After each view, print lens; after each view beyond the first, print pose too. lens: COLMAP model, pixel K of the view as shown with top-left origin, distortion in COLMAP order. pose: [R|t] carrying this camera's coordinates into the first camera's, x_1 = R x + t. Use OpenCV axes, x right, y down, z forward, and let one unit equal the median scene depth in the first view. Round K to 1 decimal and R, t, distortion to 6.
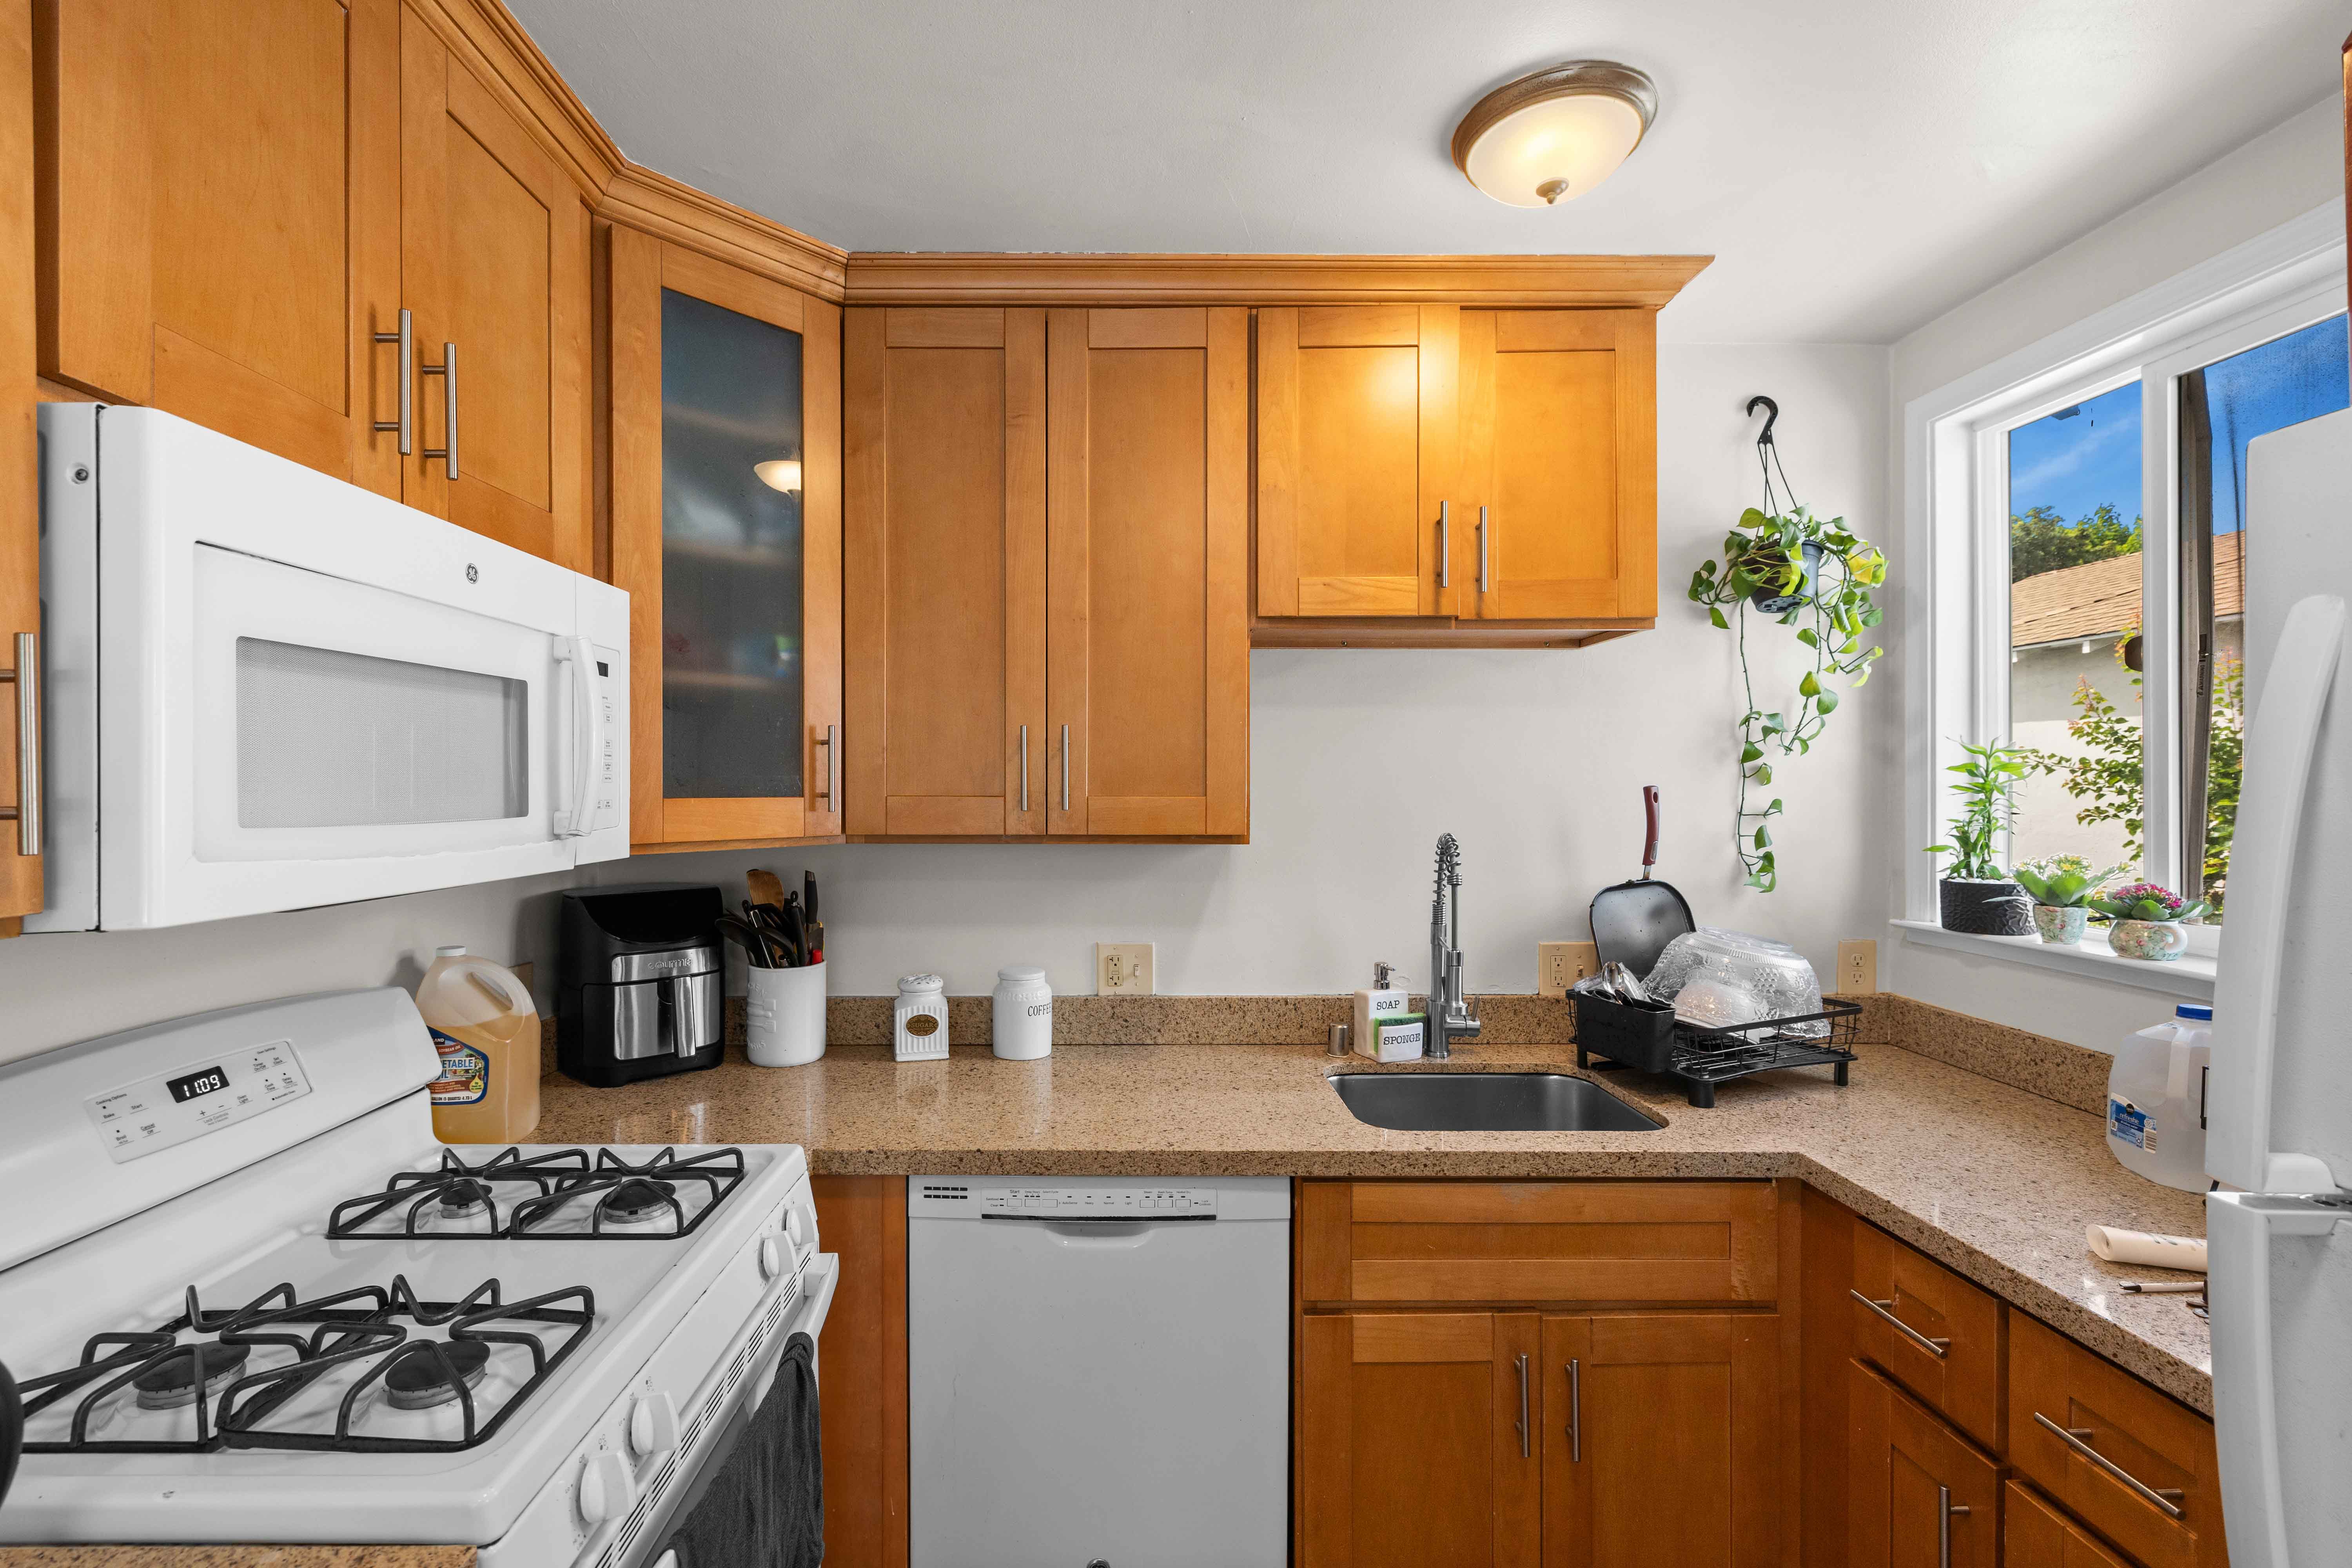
lens RADIAL K [[993.2, 0, 1176.0], [0, 993.2, 784.0], [0, 0, 1]] dist [0.003612, 0.000344]
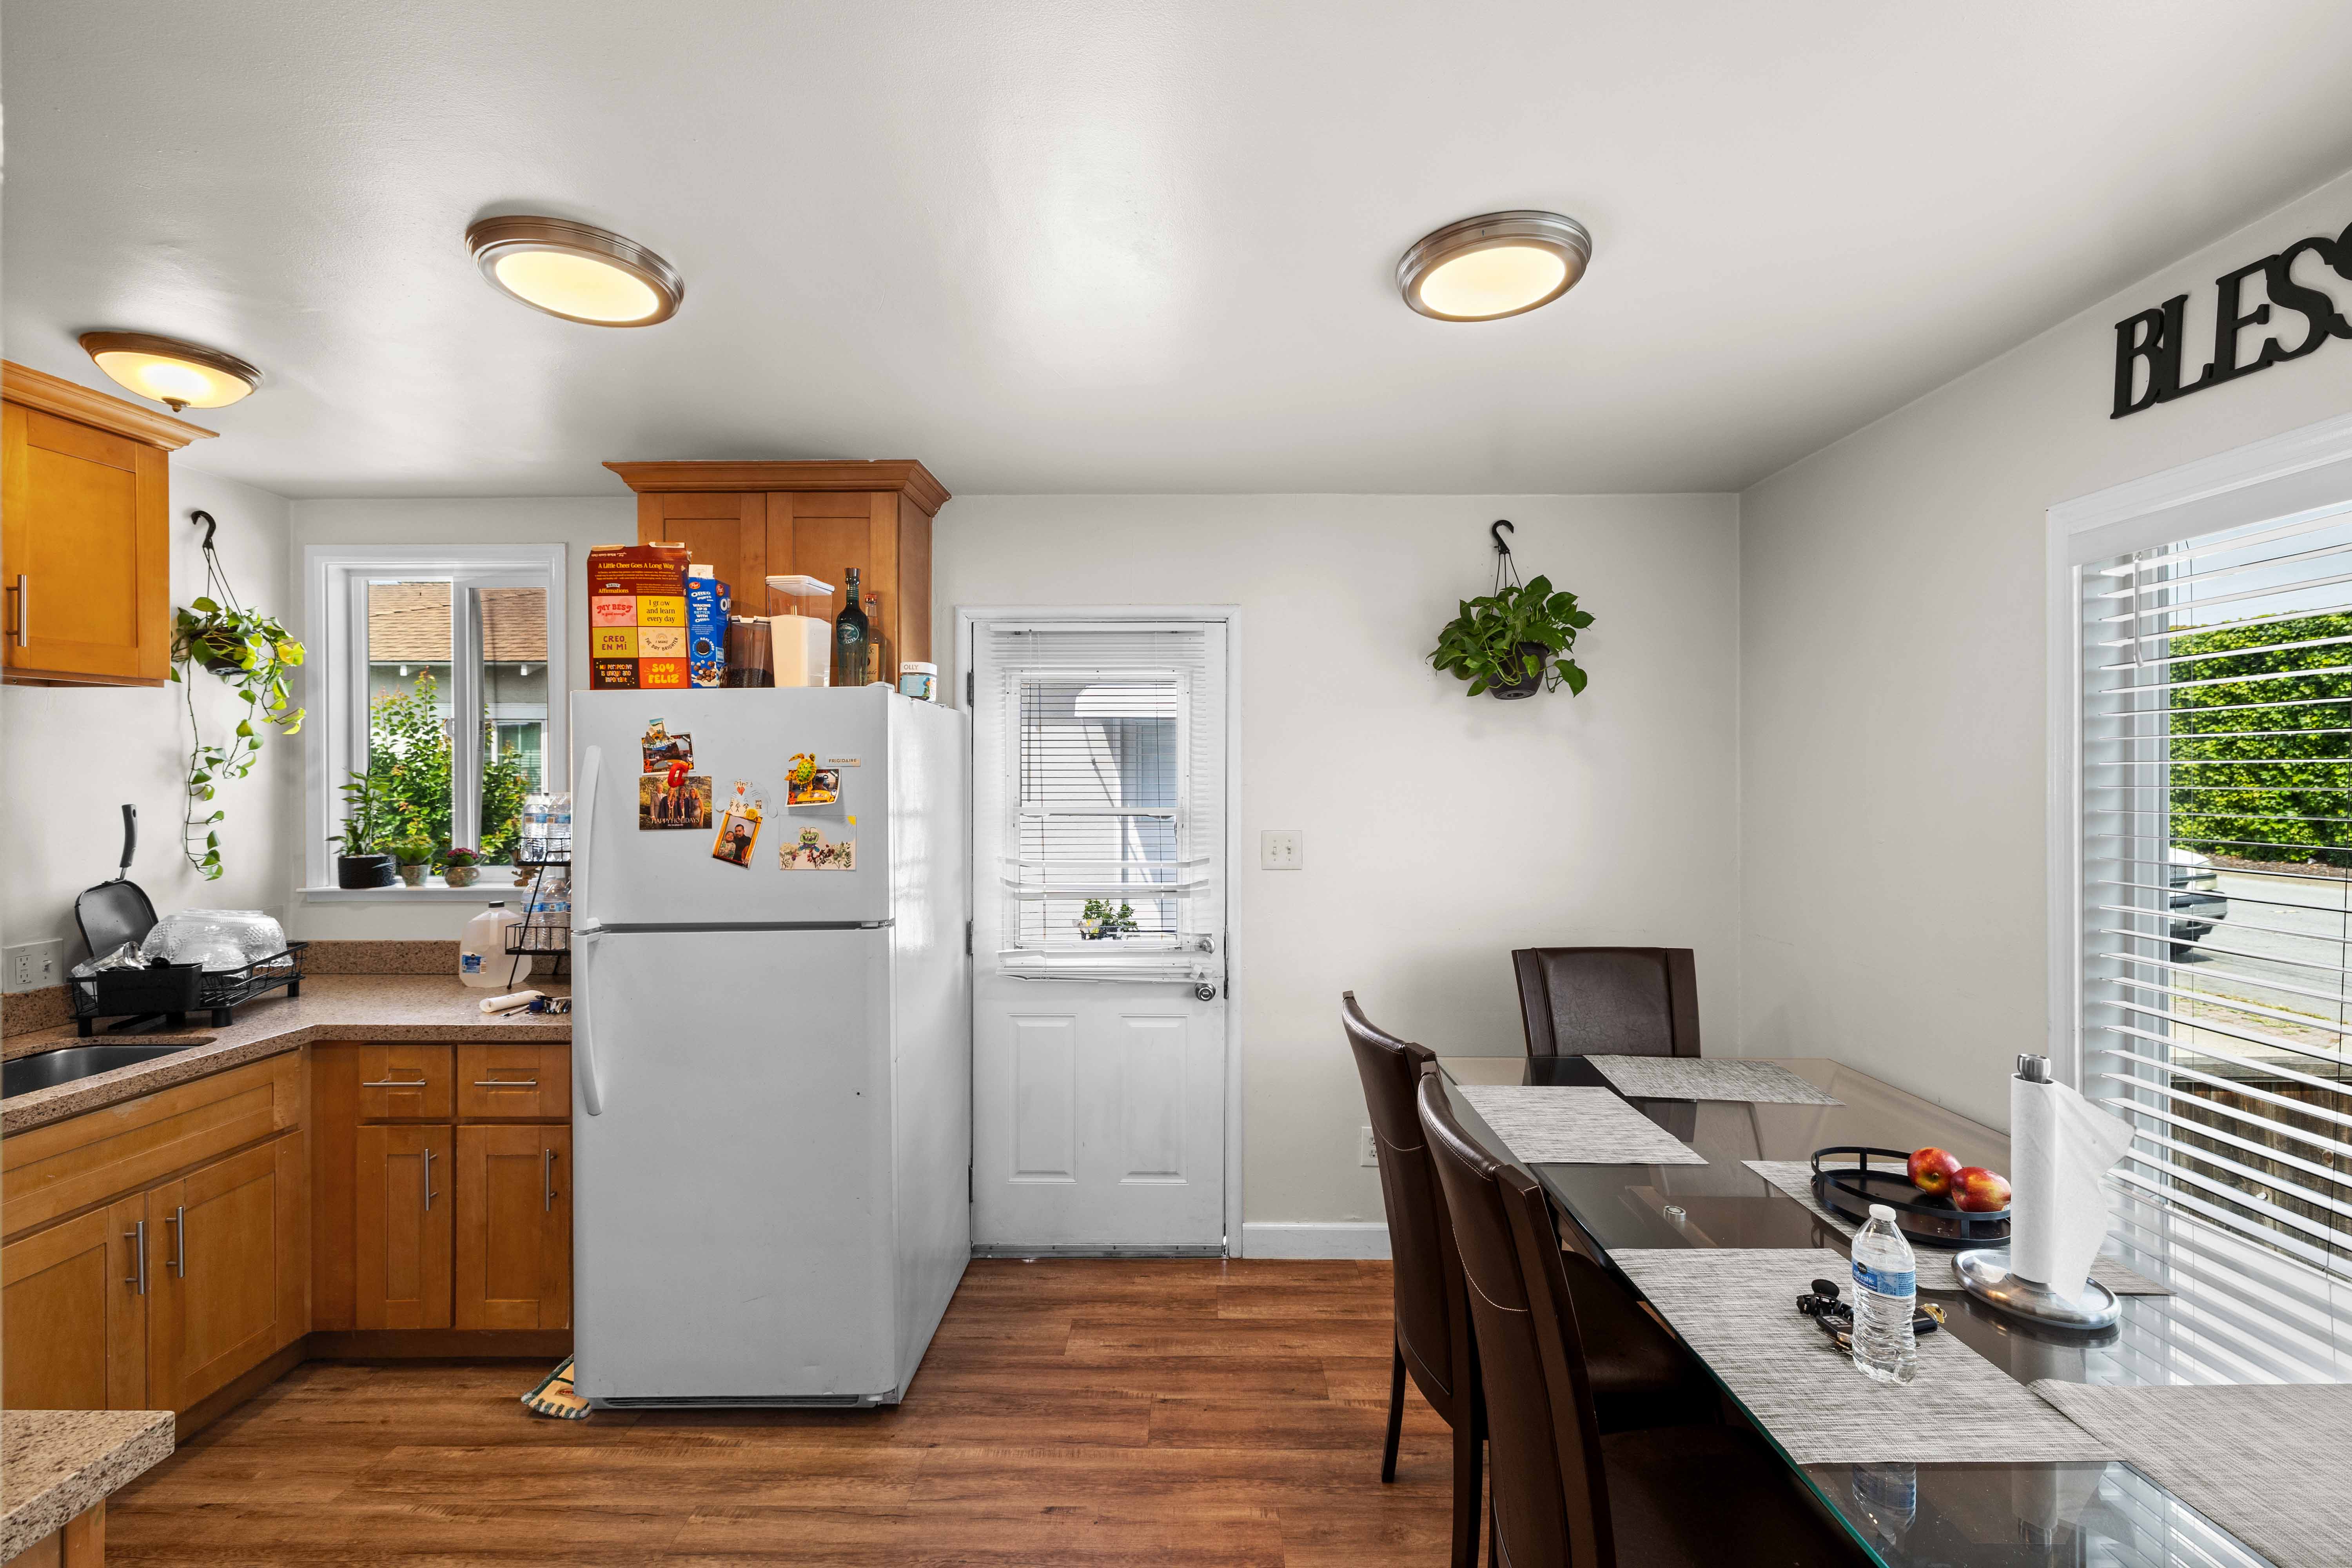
lens RADIAL K [[993.2, 0, 1176.0], [0, 993.2, 784.0], [0, 0, 1]] dist [0.003612, 0.000344]
pose [[0.029902, -0.011554, 0.999486, -0.779624], [0.002173, 0.999932, 0.011494, -0.037200], [-0.999550, 0.001828, 0.029925, -0.380880]]
